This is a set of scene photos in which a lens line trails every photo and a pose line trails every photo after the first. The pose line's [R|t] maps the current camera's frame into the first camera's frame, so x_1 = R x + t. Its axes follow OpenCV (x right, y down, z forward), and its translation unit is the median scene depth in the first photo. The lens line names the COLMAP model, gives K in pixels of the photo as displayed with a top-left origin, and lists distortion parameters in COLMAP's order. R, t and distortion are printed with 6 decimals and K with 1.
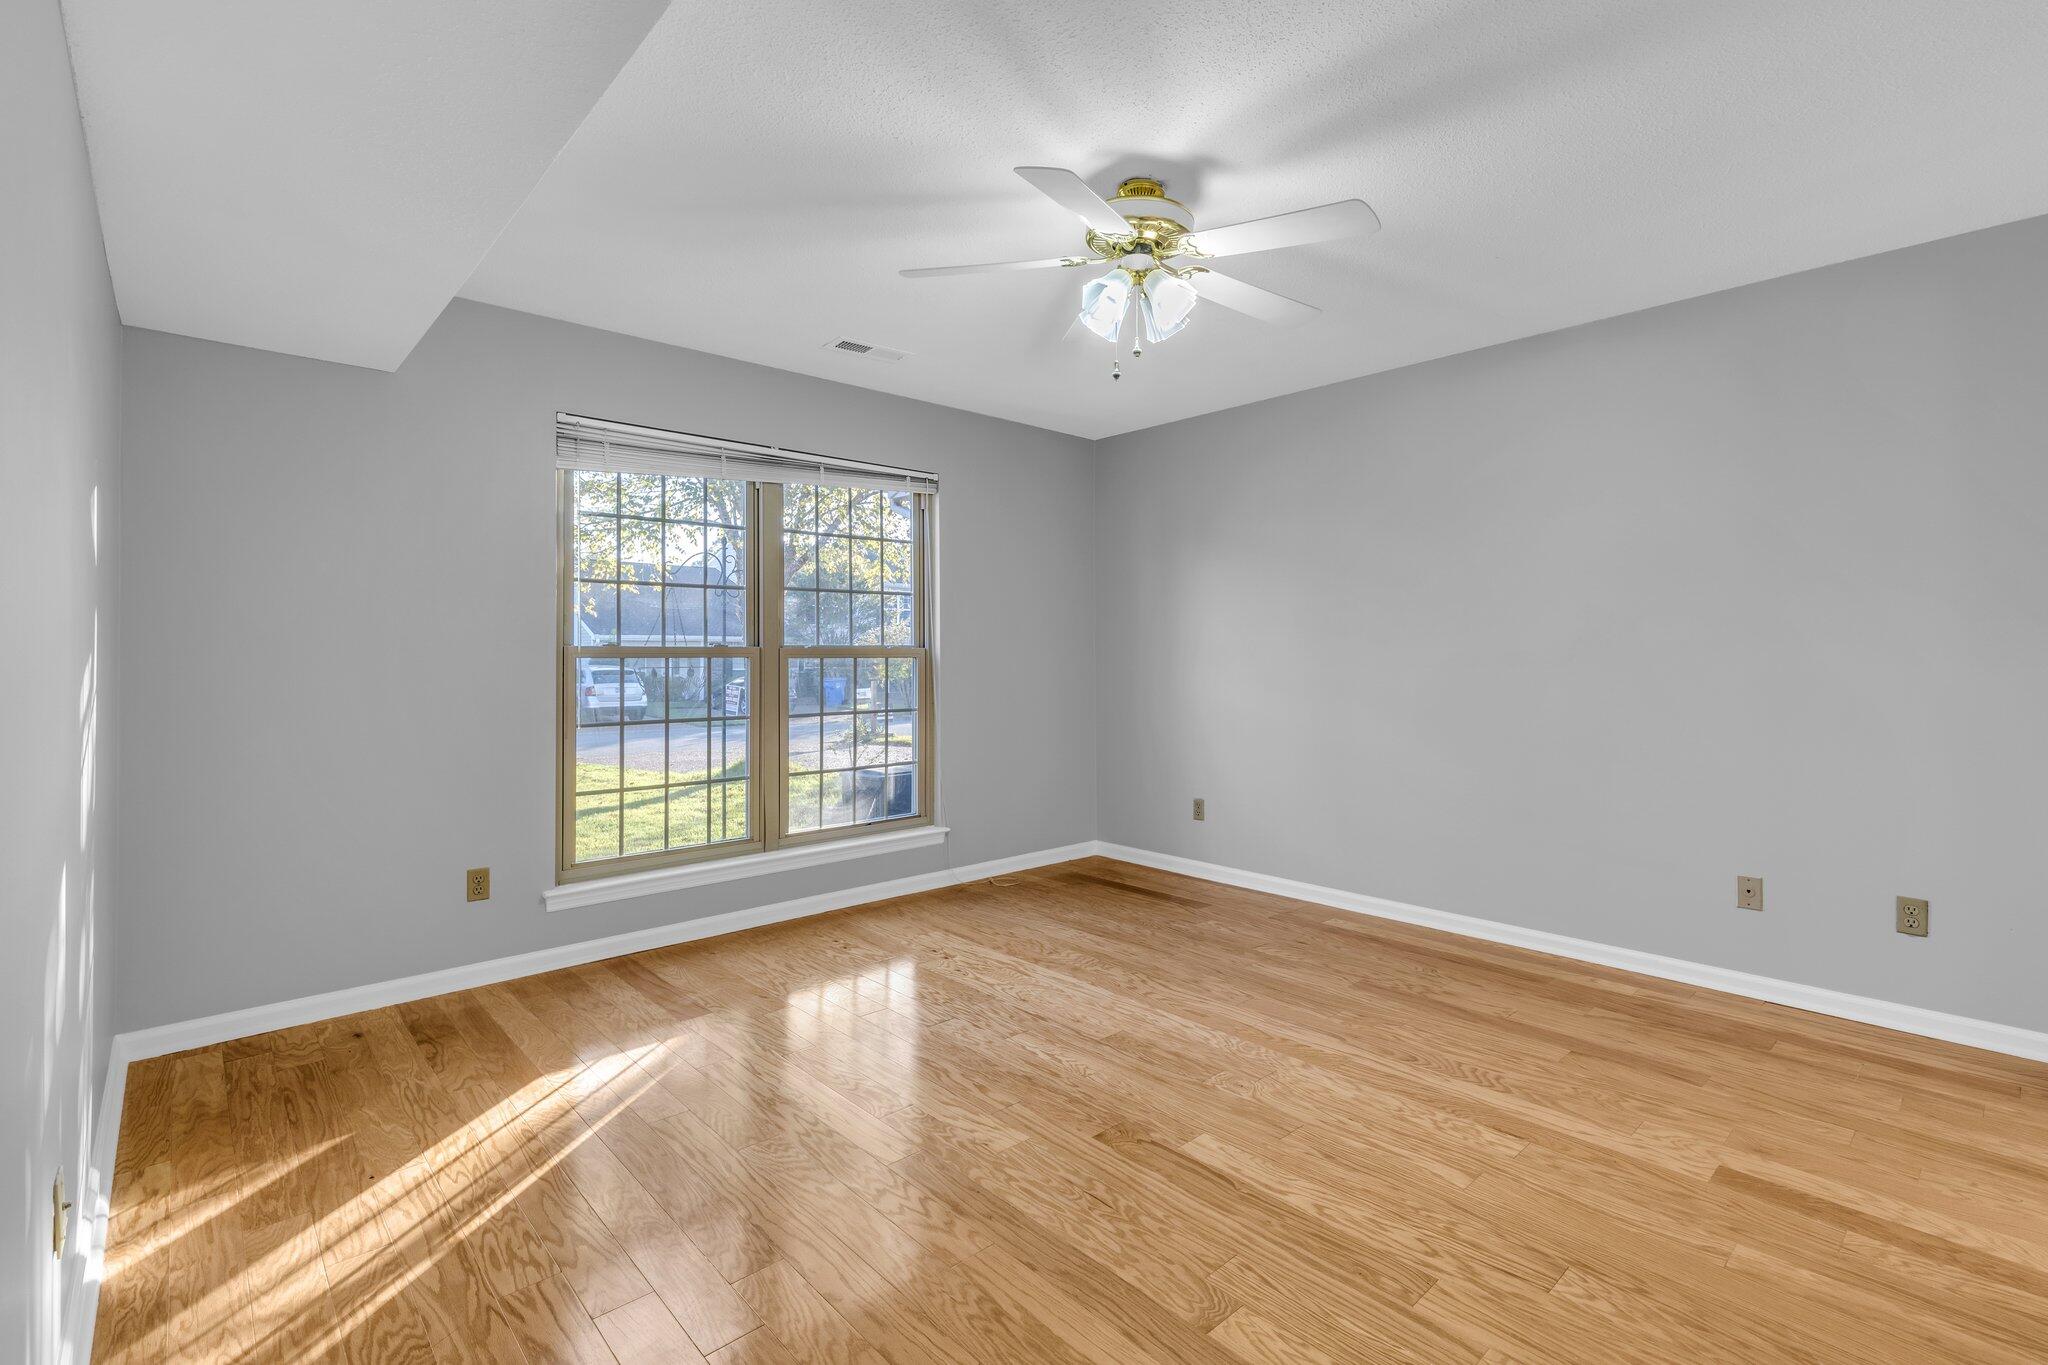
lens RADIAL K [[922.0, 0, 1026.1], [0, 922.0, 657.7], [0, 0, 1]] dist [0.001452, -0.000231]
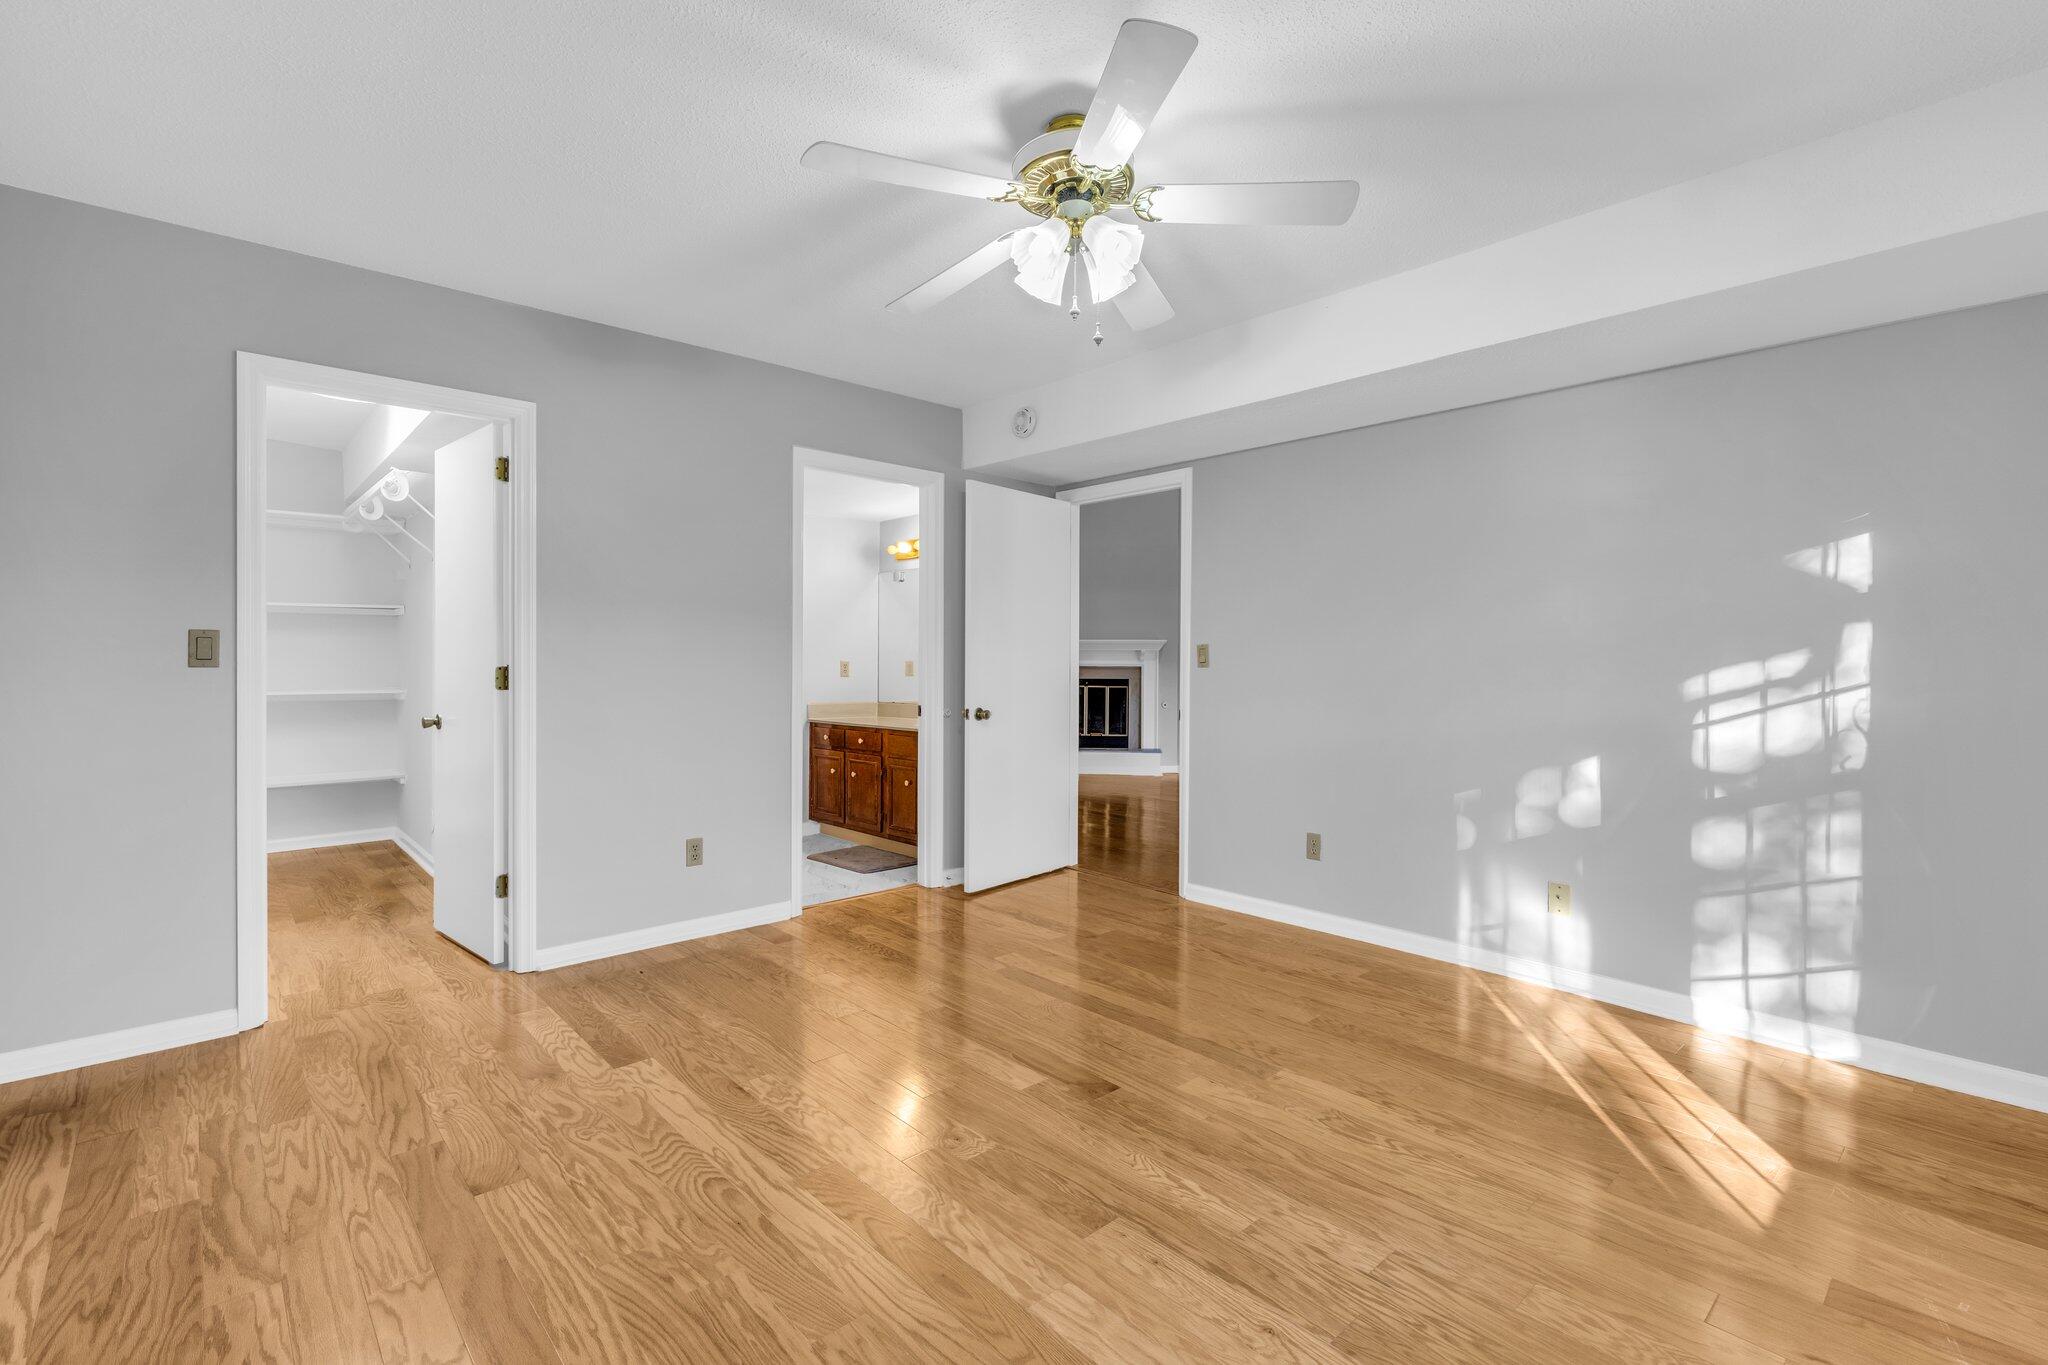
lens RADIAL K [[922.0, 0, 1026.1], [0, 922.0, 657.7], [0, 0, 1]] dist [0.001452, -0.000231]
pose [[-1.000000, -0.000178, 0.000580, 0.172643], [-0.000179, 0.999998, -0.002002, -0.000056], [-0.000580, -0.002002, -0.999998, 1.958041]]
